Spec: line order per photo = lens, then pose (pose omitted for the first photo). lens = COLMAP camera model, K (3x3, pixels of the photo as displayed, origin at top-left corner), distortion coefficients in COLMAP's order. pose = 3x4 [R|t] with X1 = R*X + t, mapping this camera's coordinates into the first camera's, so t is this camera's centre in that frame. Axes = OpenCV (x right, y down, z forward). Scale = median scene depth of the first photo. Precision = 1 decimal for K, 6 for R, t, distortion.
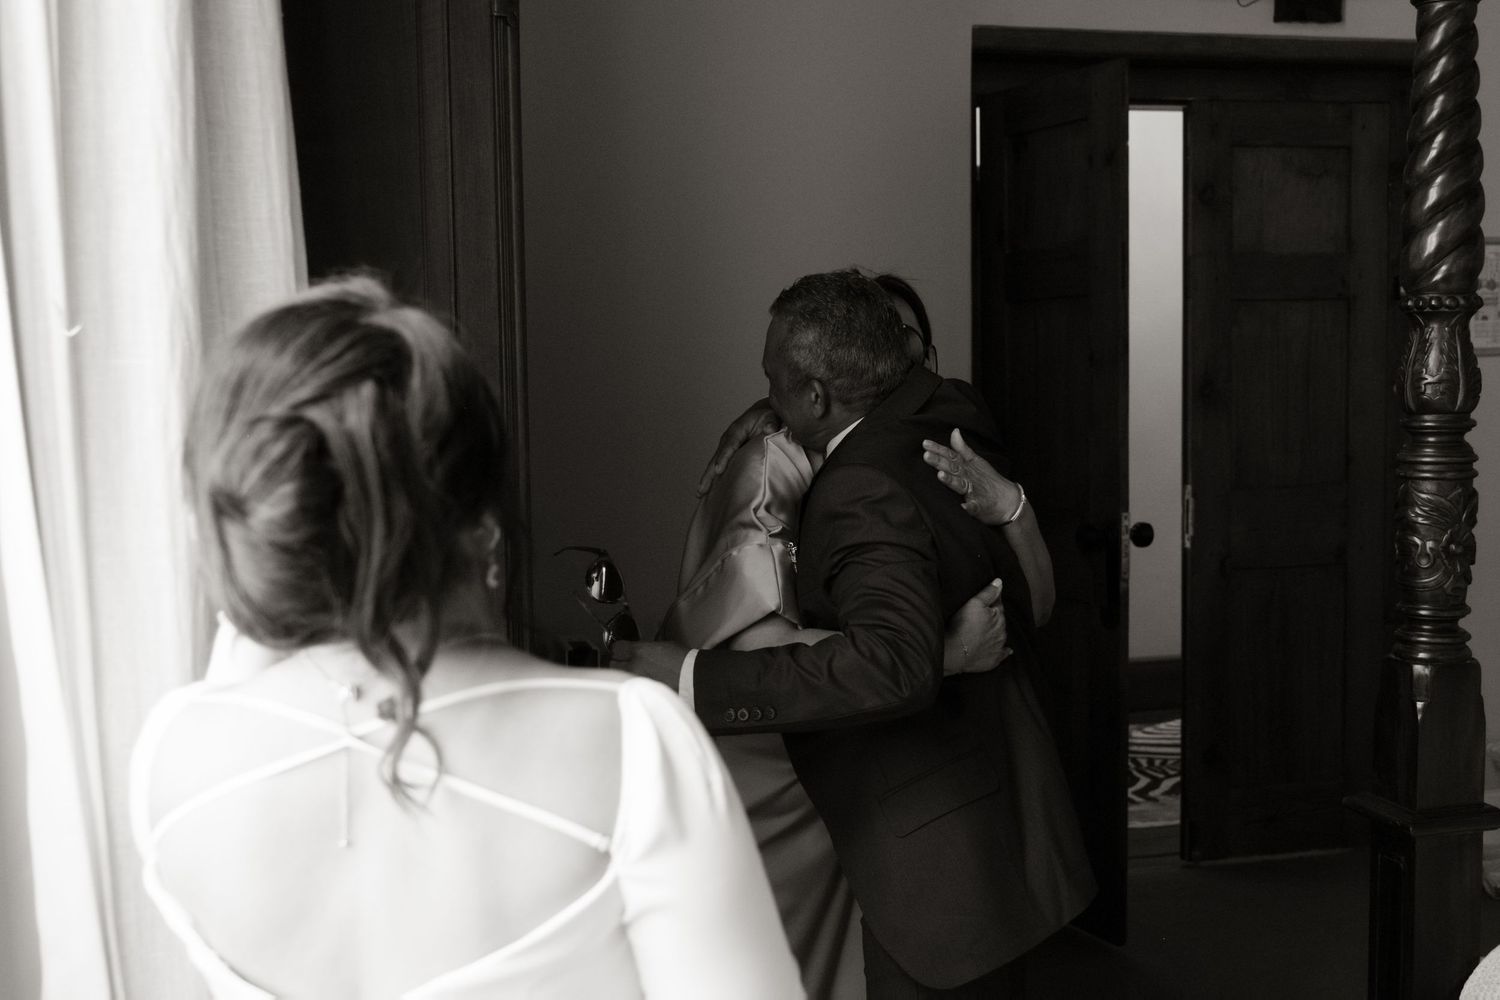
lens RADIAL K [[1681.0, 0, 742.9], [0, 1681.0, 519.9], [0, 0, 1]] dist [-0.020108, 0.000036]
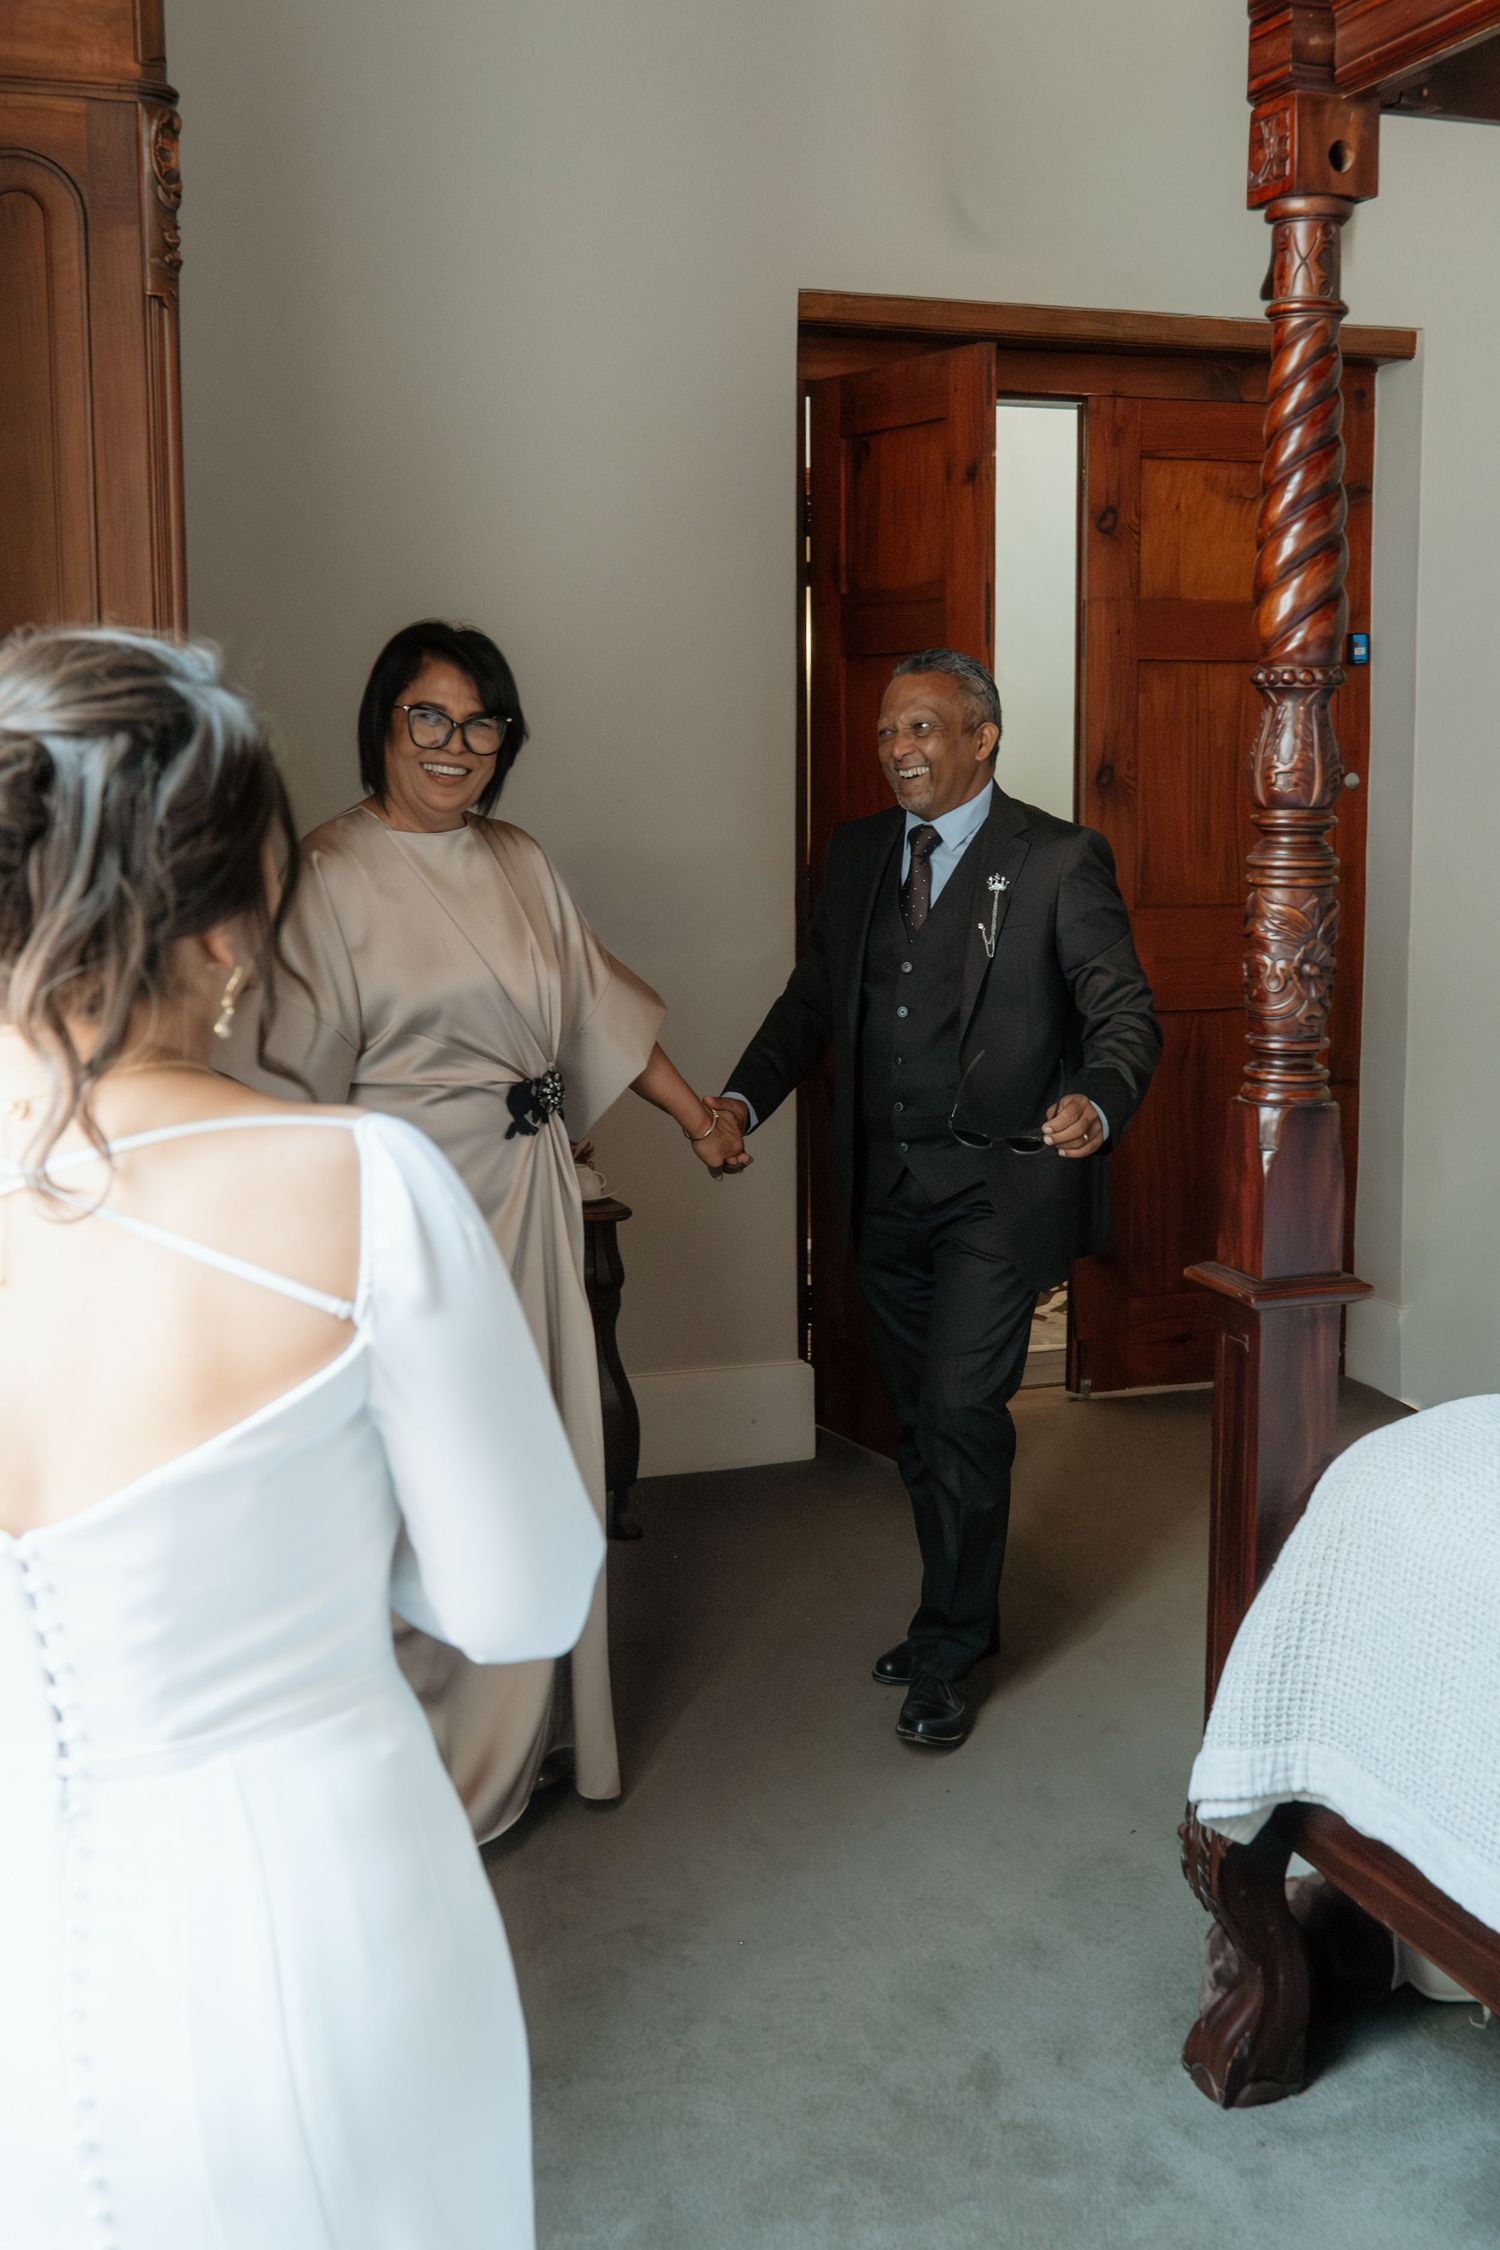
lens RADIAL K [[2390.2, 0, 753.3], [0, 2390.2, 1050.7], [0, 0, 1]] dist [0.001163, -0.031852]
pose [[0.995373, 0.003474, 0.096024, 0.030737], [-0.007221, 0.999225, 0.038706, 0.013361], [-0.095815, -0.039220, 0.994626, -0.172180]]
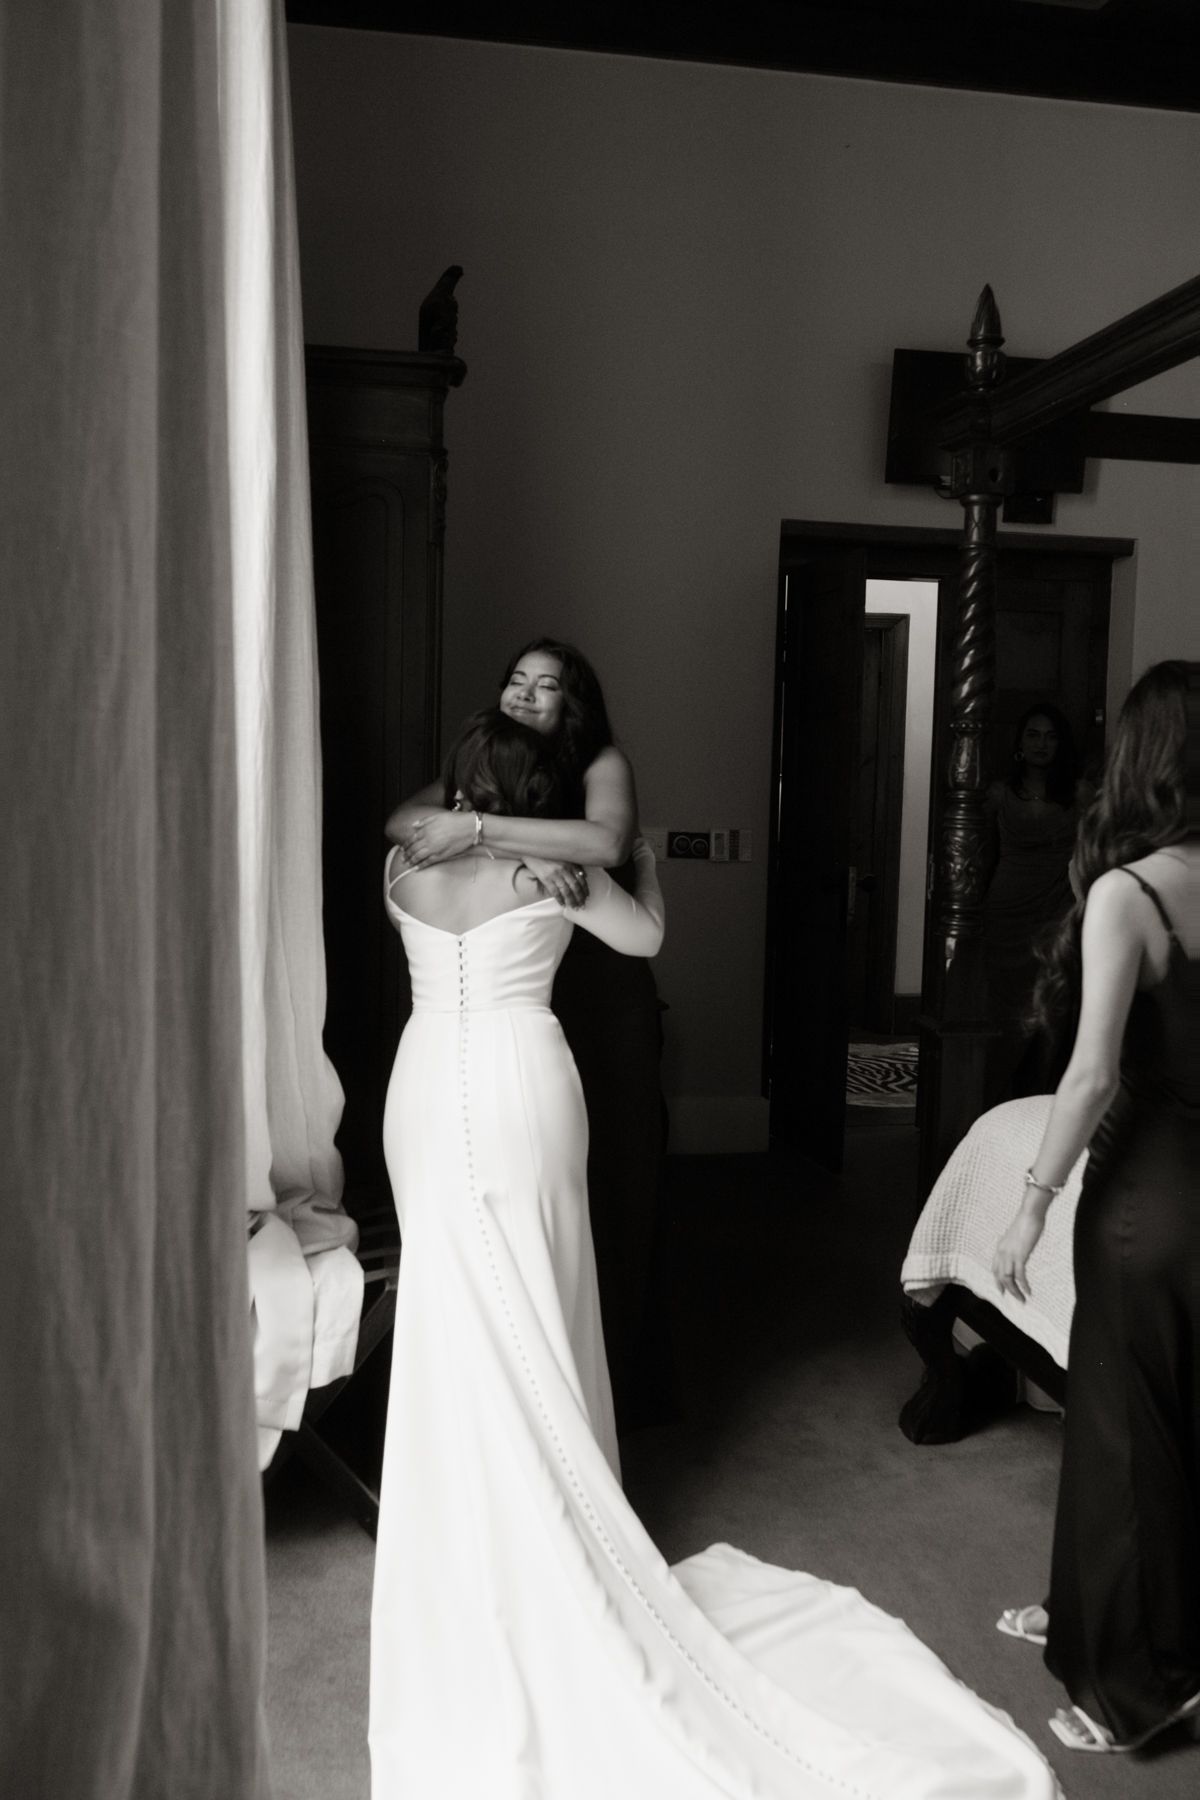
lens RADIAL K [[1453.7, 0, 567.7], [0, 1453.7, 907.4], [0, 0, 1]] dist [-0.008041, -0.003520]
pose [[0.996832, 0.047508, -0.063795, 0.109299], [-0.046936, 0.998843, 0.010440, 0.059055], [0.064217, -0.007413, 0.997908, -0.504581]]
